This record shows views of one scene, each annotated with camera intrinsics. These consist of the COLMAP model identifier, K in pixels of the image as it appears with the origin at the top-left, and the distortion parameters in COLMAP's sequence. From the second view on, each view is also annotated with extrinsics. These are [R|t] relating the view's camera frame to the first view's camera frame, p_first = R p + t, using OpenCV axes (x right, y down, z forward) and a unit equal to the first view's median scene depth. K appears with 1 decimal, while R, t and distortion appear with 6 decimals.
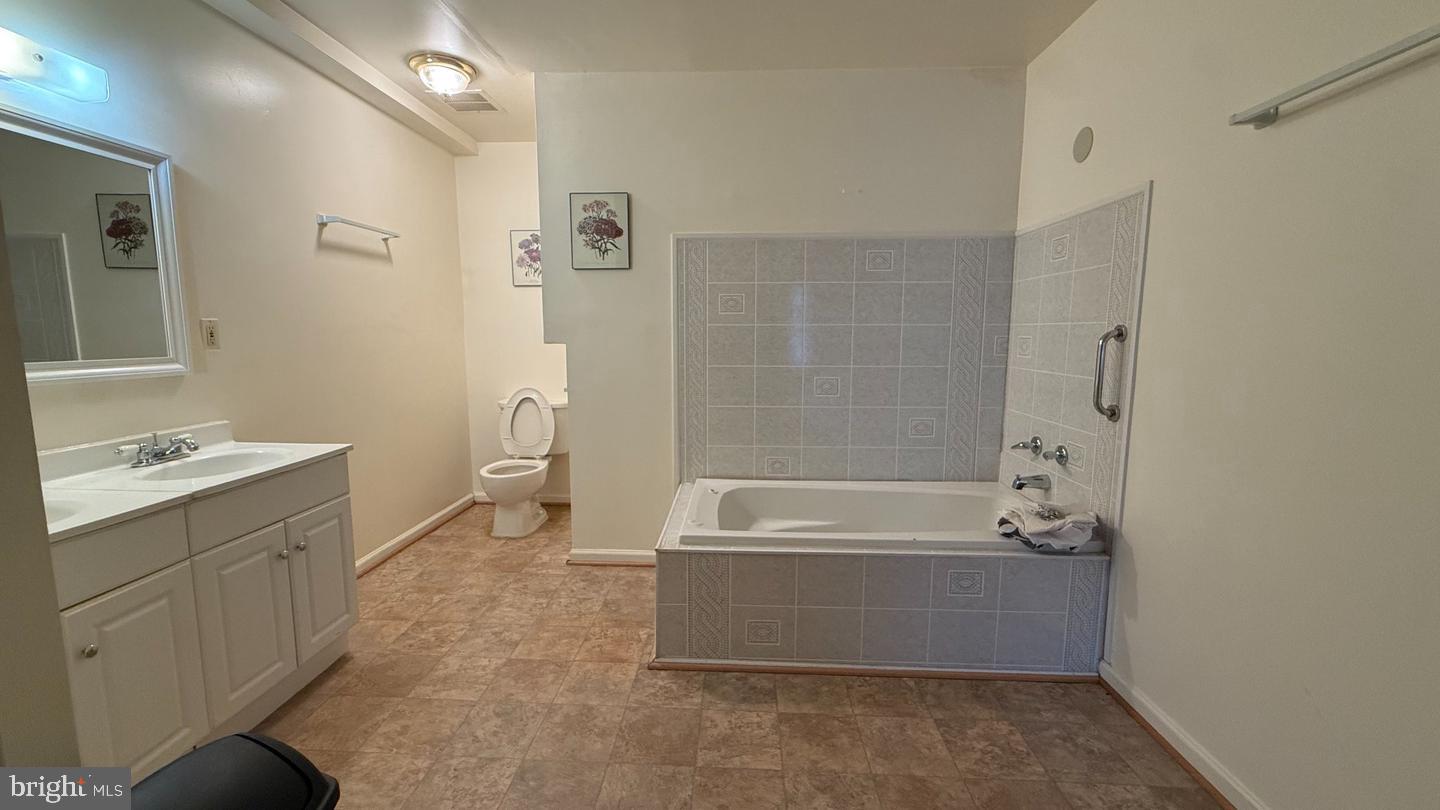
lens RADIAL K [[572.2, 0, 716.1], [0, 572.2, 401.2], [0, 0, 1]] dist [-0.000677, -0.000326]
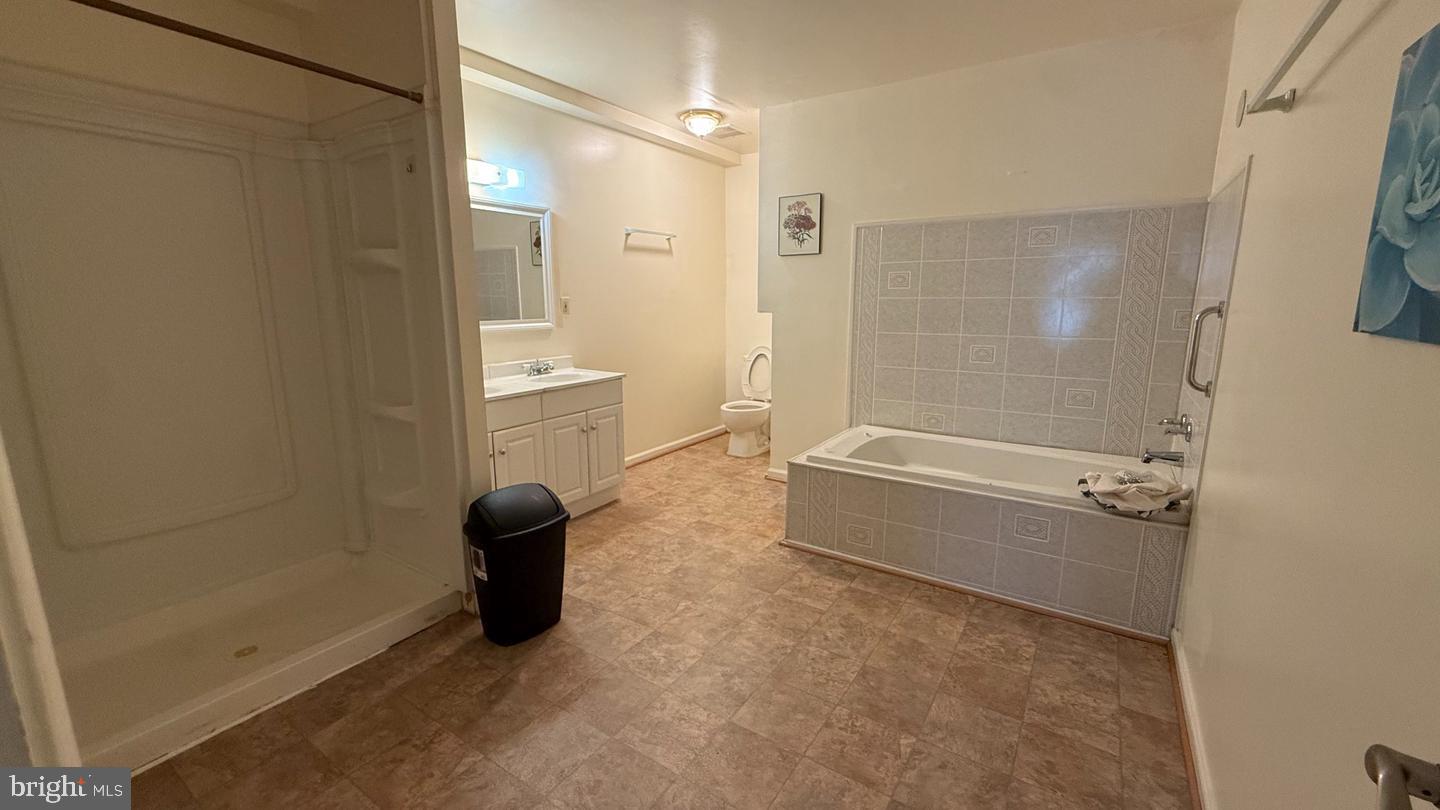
lens RADIAL K [[572.2, 0, 718.8], [0, 572.2, 397.5], [0, 0, 1]] dist [-0.000677, -0.000326]
pose [[0.858774, 0.084510, -0.505337, 0.395728], [-0.057385, 0.995962, 0.069040, 0.013225], [0.509131, -0.030291, 0.860156, -0.259304]]
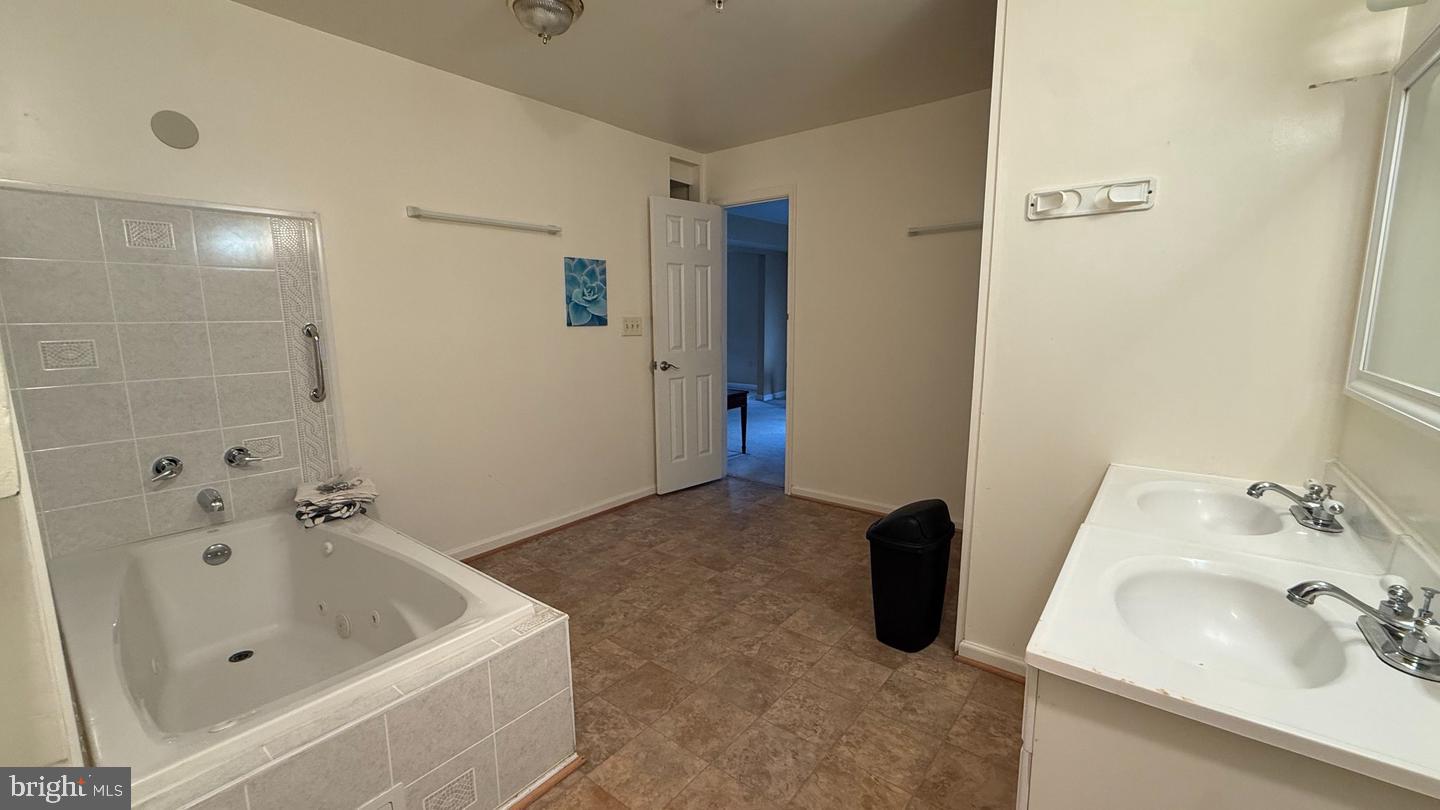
lens RADIAL K [[572.2, 0, 722.3], [0, 572.2, 401.5], [0, 0, 1]] dist [-0.000677, -0.000326]
pose [[-0.813410, -0.082422, 0.575822, -0.614234], [0.076517, 0.966148, 0.246382, -0.172376], [-0.576636, 0.244469, -0.779567, 1.245249]]
